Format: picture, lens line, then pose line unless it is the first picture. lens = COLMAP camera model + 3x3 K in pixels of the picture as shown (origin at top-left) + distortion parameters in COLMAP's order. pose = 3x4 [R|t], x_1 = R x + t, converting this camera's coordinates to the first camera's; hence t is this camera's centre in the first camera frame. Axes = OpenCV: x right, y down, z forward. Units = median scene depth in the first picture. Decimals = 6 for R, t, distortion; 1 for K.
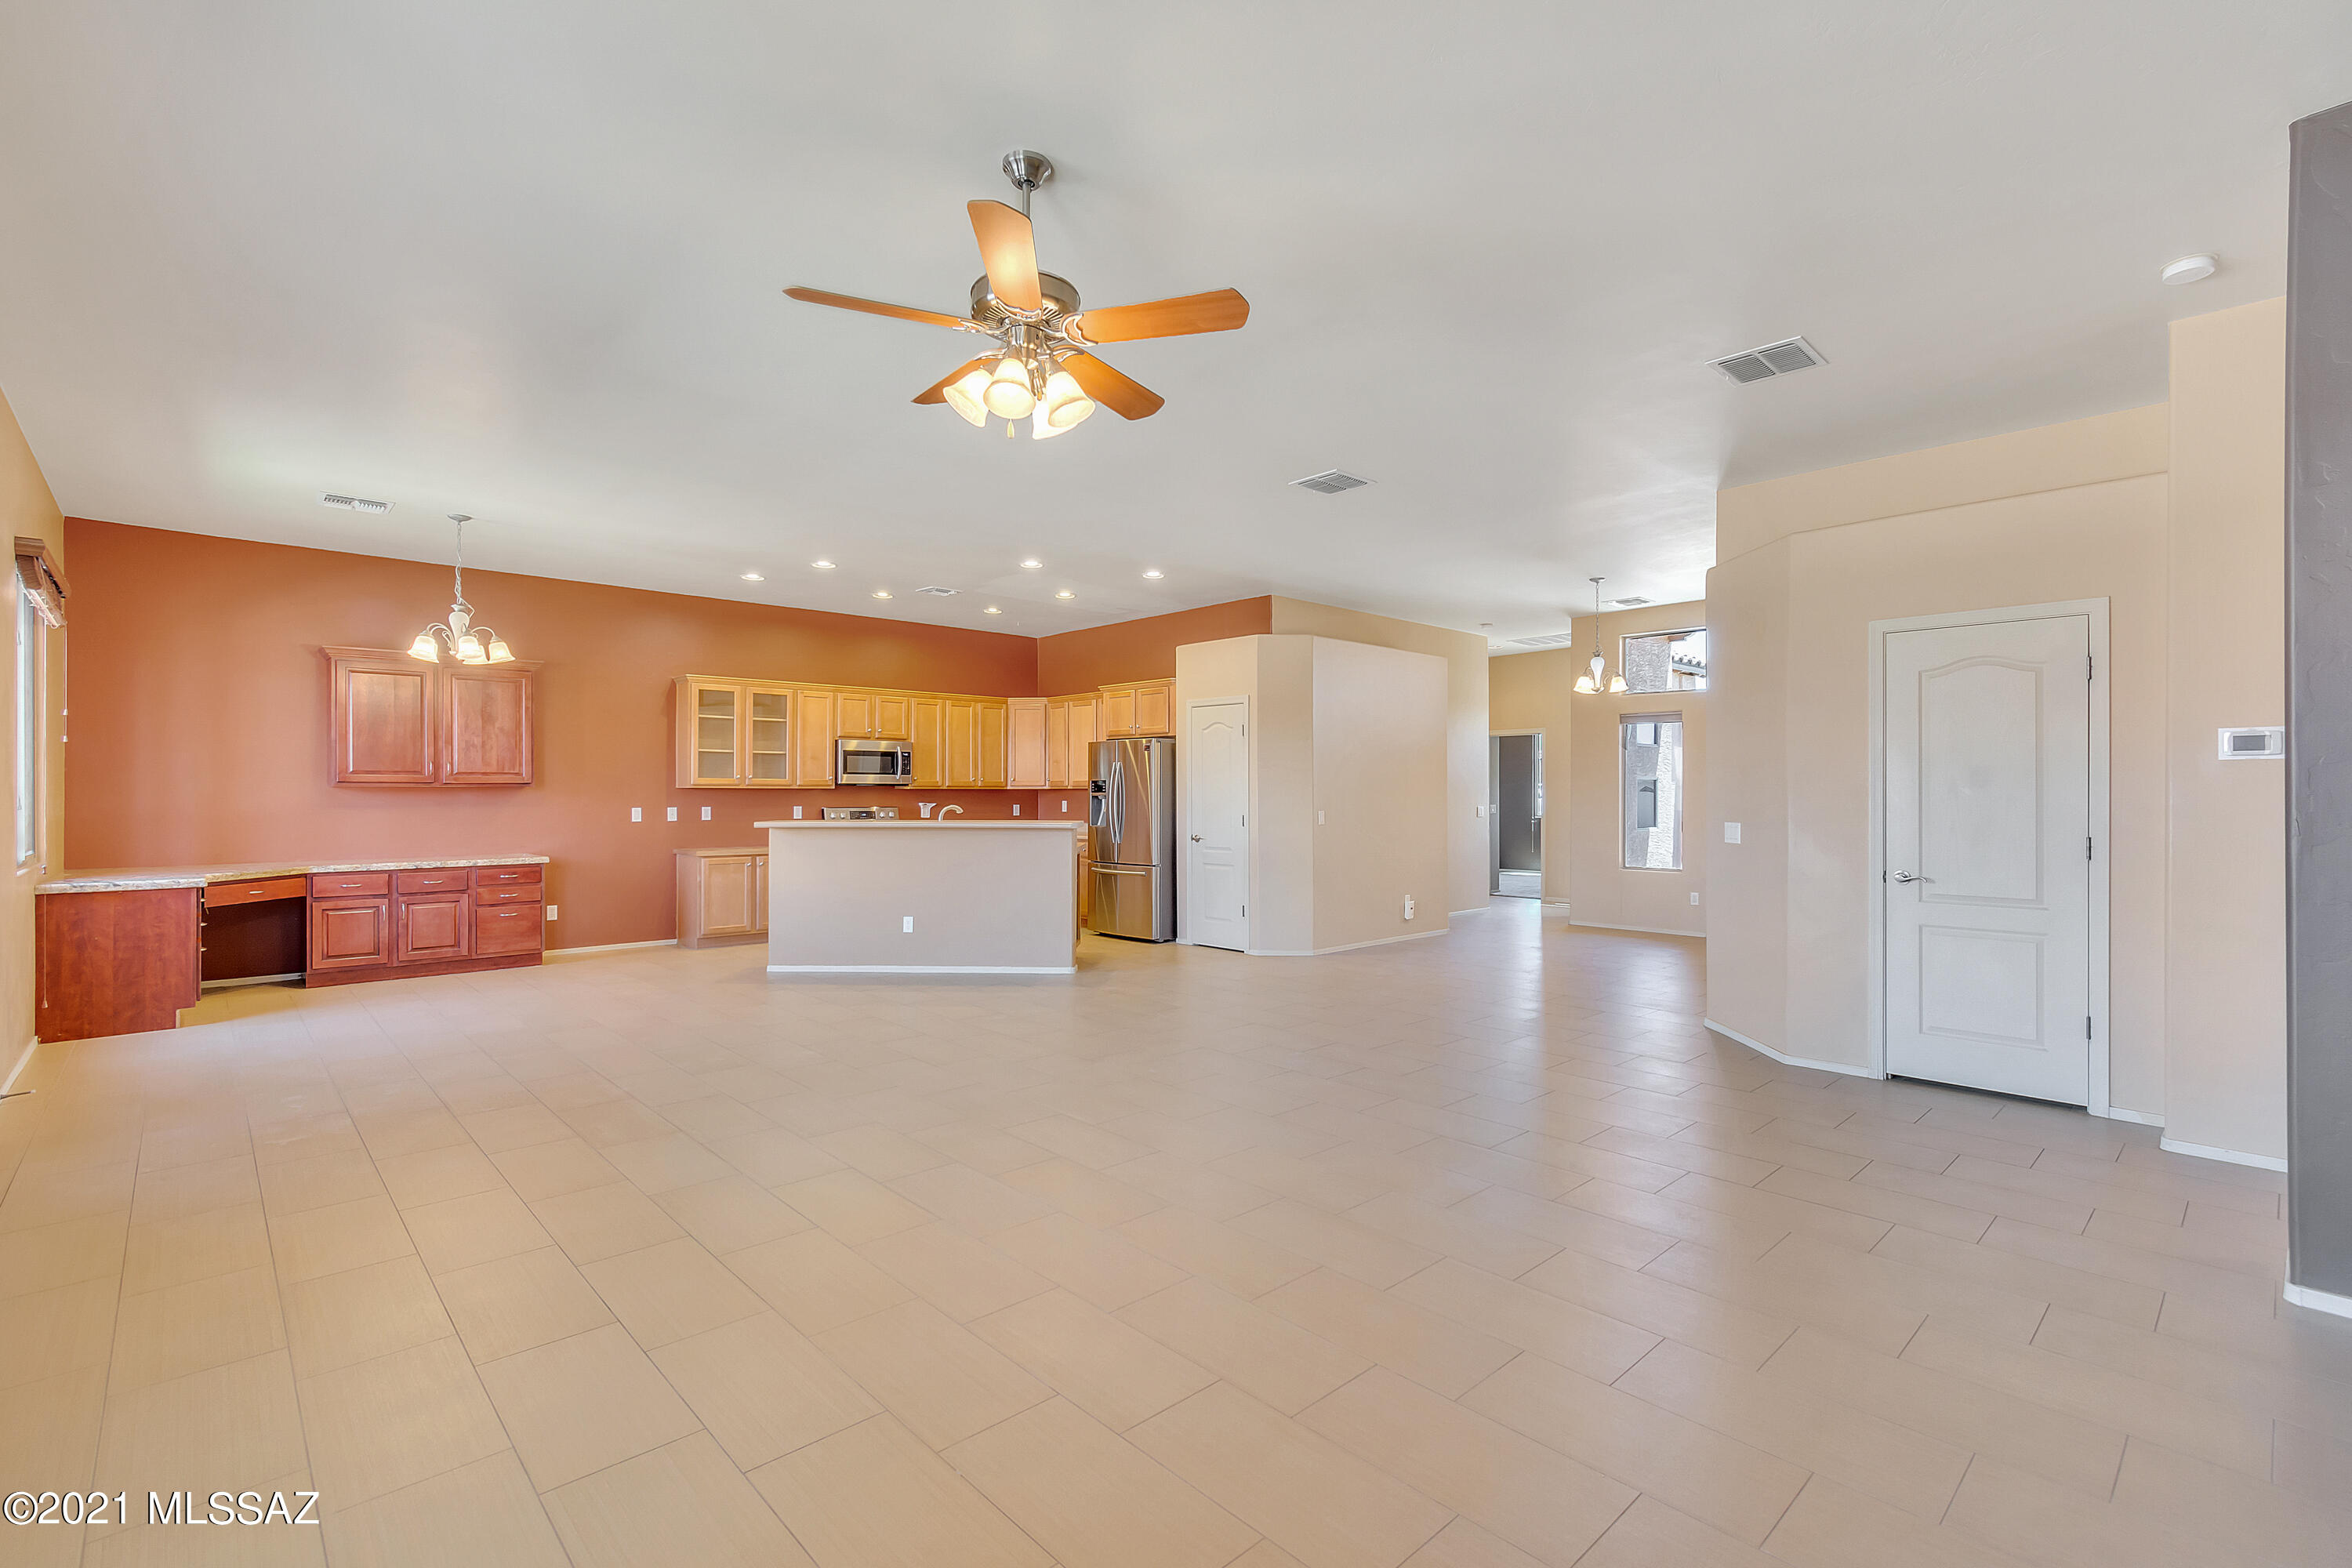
lens RADIAL K [[1052.6, 0, 1184.9], [0, 1052.6, 786.8], [0, 0, 1]] dist [0.000130, -0.000050]
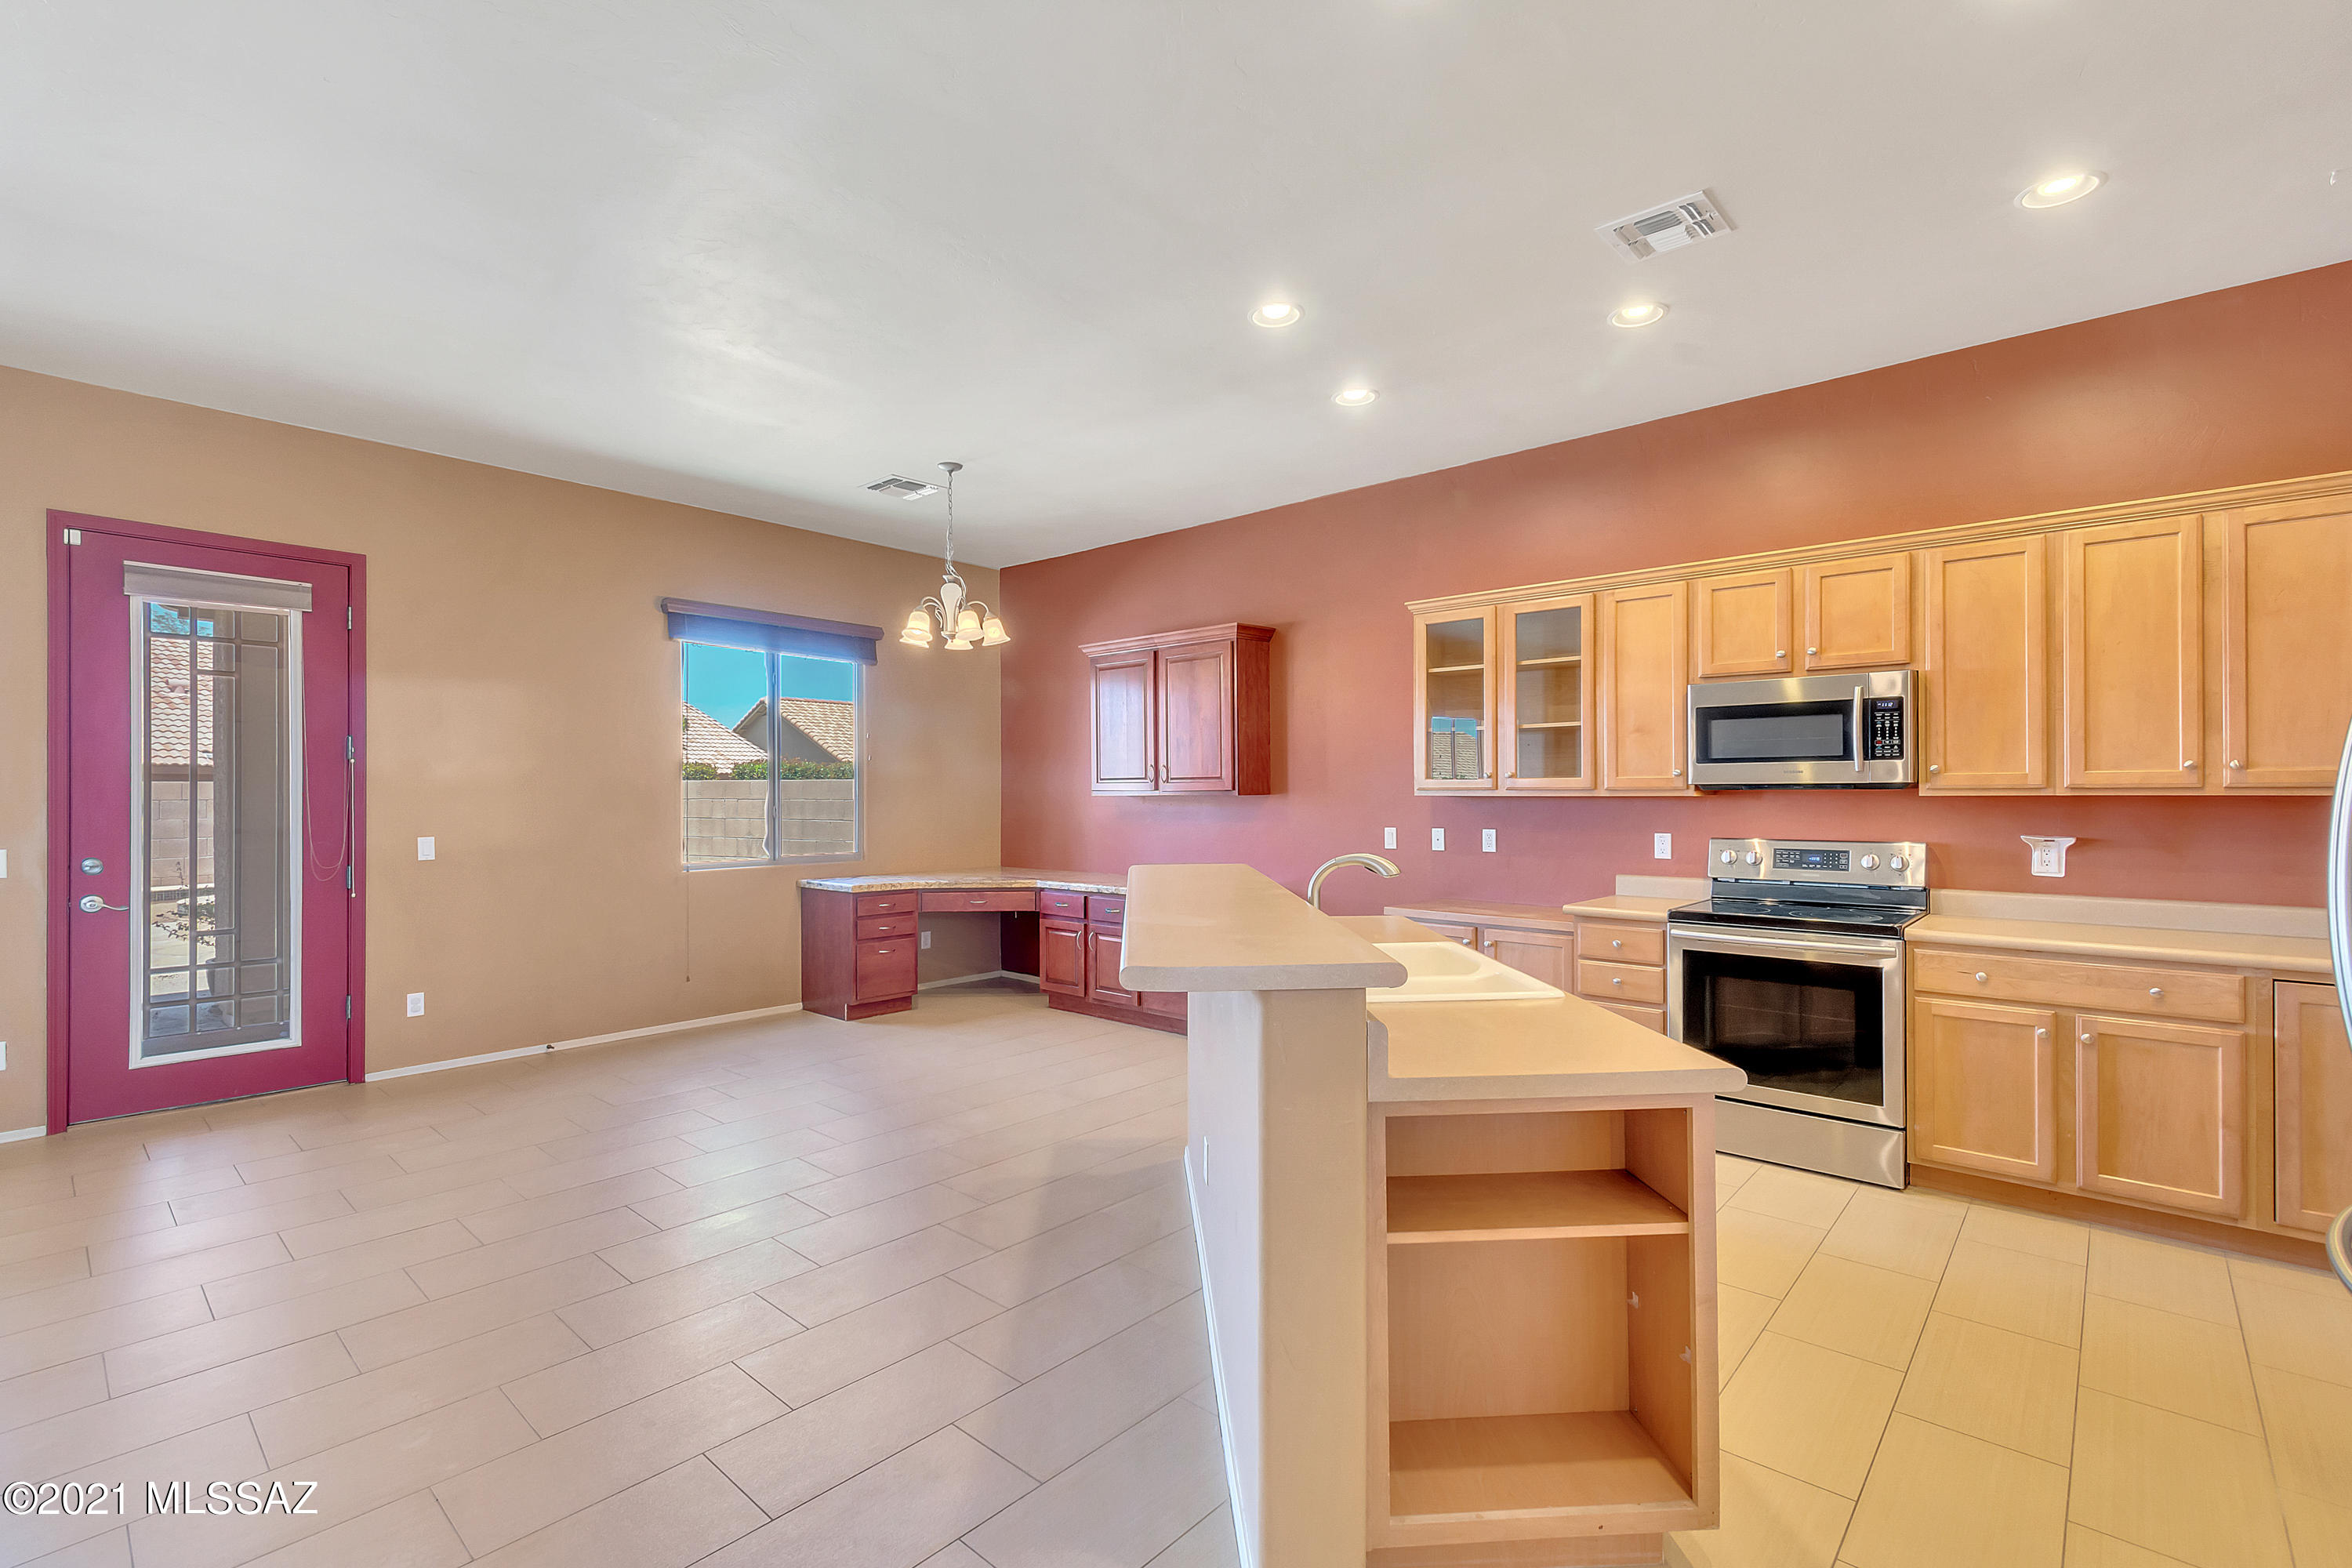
lens RADIAL K [[1051.1, 0, 1176.0], [0, 1051.1, 784.0], [0, 0, 1]] dist [0.001016, -0.000525]
pose [[0.072051, -0.008367, -0.997366, 0.121155], [0.008856, 0.999931, -0.007749, -0.002939], [0.997362, -0.008275, 0.072120, 0.988398]]
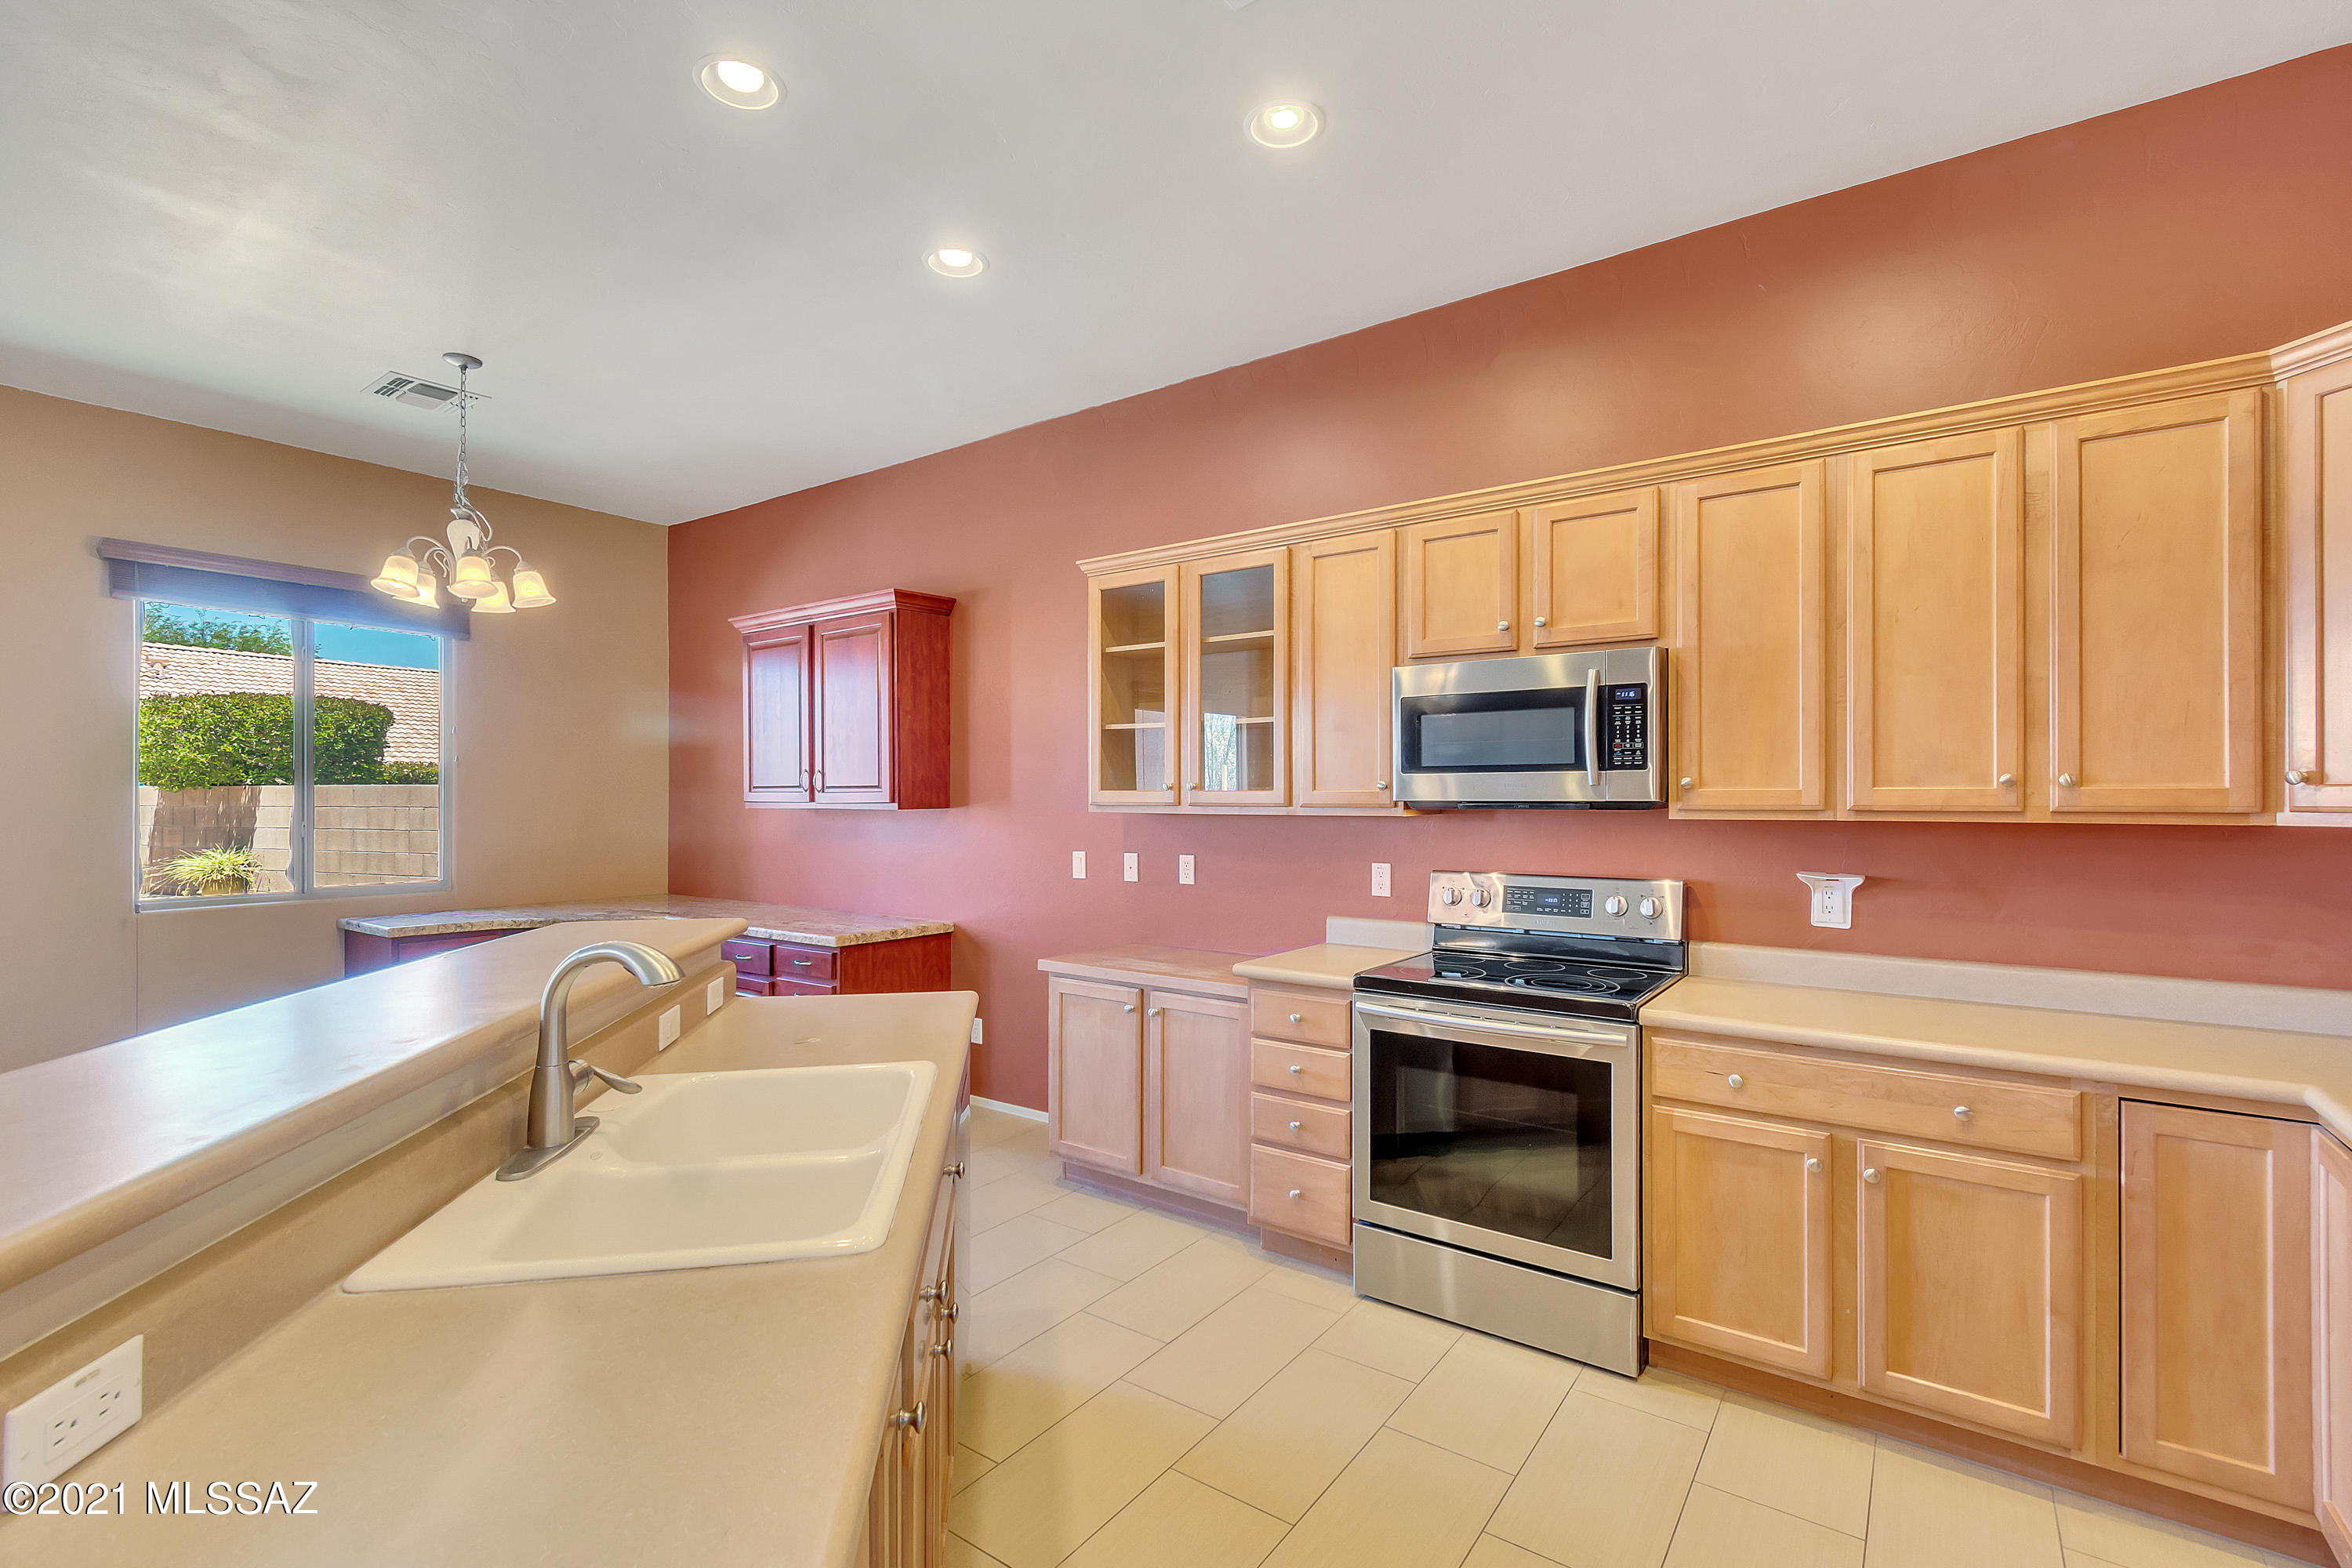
lens RADIAL K [[1052.6, 0, 1184.9], [0, 1052.6, 786.8], [0, 0, 1]] dist [0.000130, -0.000050]
pose [[0.182086, -0.008513, -0.983246, -0.025068], [0.006499, 0.999951, -0.007454, -0.007790], [0.983261, -0.005033, 0.182132, 1.147323]]
